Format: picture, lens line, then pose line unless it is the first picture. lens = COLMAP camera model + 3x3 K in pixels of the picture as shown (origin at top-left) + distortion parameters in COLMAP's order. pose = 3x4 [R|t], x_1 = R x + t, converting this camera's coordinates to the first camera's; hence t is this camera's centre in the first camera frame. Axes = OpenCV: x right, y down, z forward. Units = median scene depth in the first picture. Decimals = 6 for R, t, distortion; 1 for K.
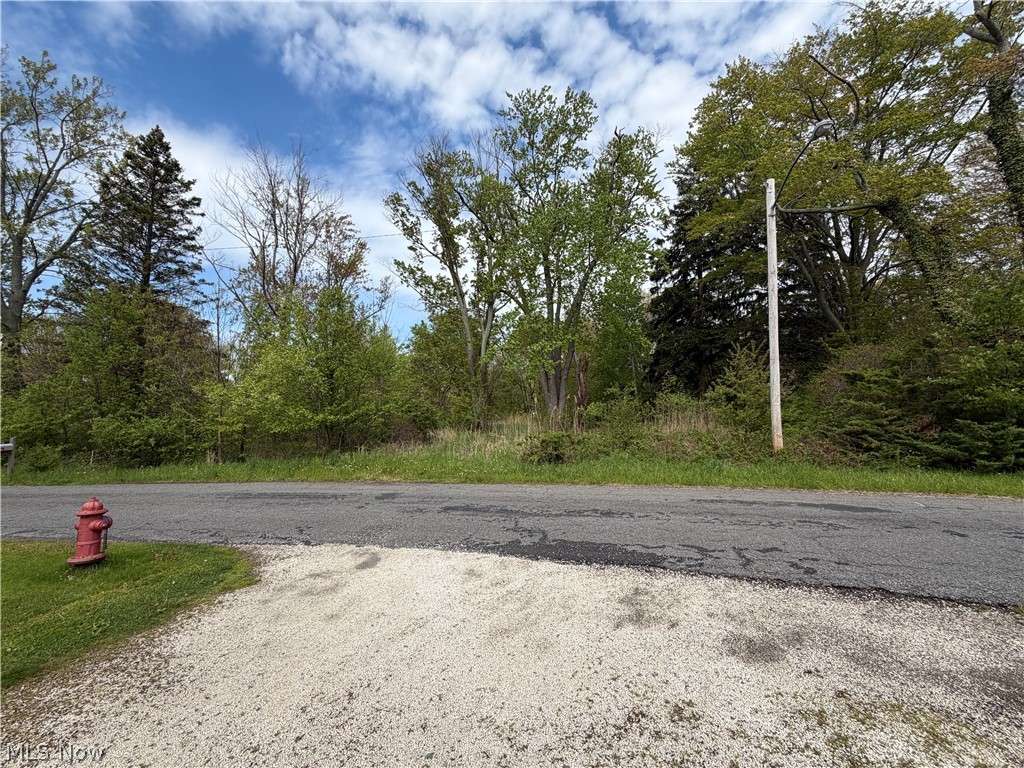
lens RADIAL K [[408.3, 0, 513.4], [0, 408.3, 381.6], [0, 0, 1]] dist [0.001420, -0.000811]
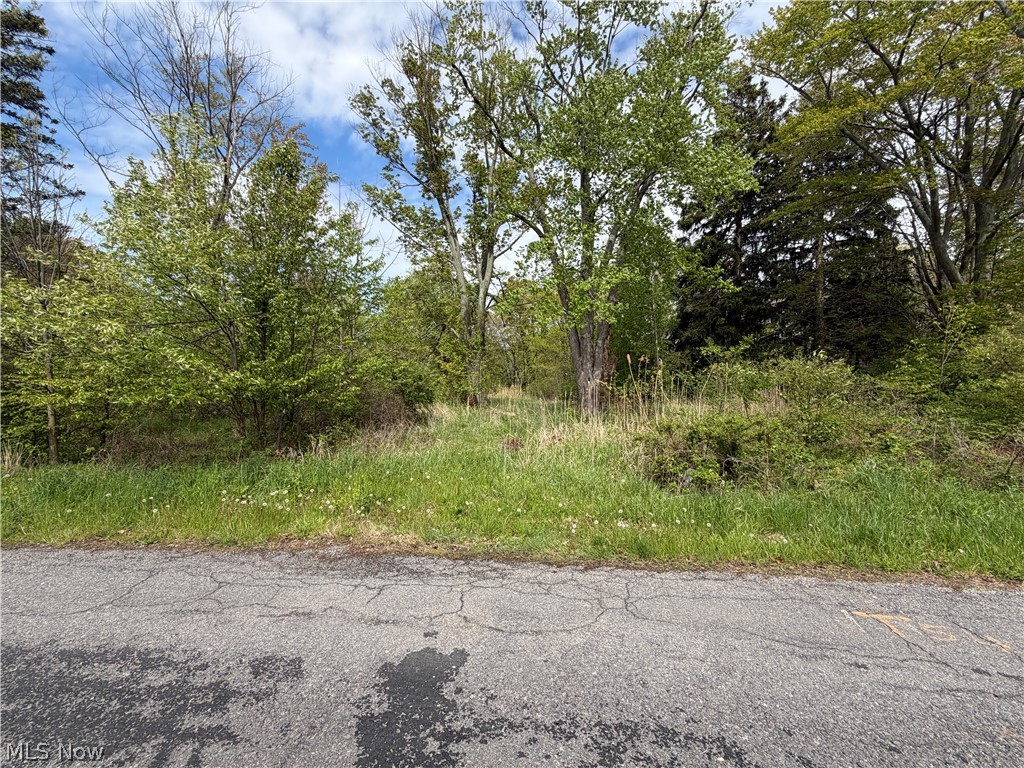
lens RADIAL K [[408.3, 0, 514.1], [0, 408.3, 383.5], [0, 0, 1]] dist [0.001420, -0.000811]
pose [[0.996633, 0.015323, 0.080548, -0.068120], [-0.020824, 0.997475, 0.067897, 0.019661], [-0.079305, -0.069346, 0.994435, 0.188754]]
